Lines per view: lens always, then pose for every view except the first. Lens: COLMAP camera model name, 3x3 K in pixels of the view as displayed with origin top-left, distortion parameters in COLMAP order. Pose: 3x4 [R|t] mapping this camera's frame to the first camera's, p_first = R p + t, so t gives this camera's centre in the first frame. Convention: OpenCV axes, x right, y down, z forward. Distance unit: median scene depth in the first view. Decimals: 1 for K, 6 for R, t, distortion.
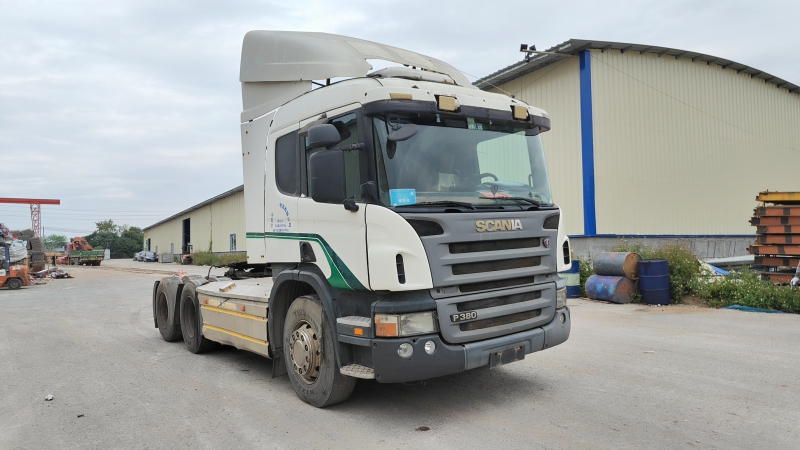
lens RADIAL K [[547.5, 0, 396.8], [0, 547.5, 222.3], [0, 0, 1]] dist [0.004025, -0.000578]
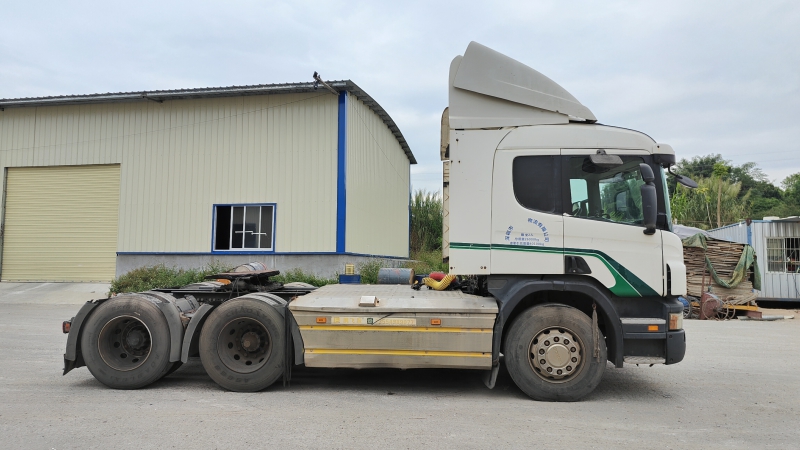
lens RADIAL K [[547.5, 0, 381.4], [0, 547.5, 222.5], [0, 0, 1]] dist [0.004025, -0.000578]
pose [[0.658537, 0.081798, 0.748089, -1.248235], [-0.060763, 0.996609, -0.055482, 0.052043], [-0.750091, -0.008919, 0.661275, 0.530618]]
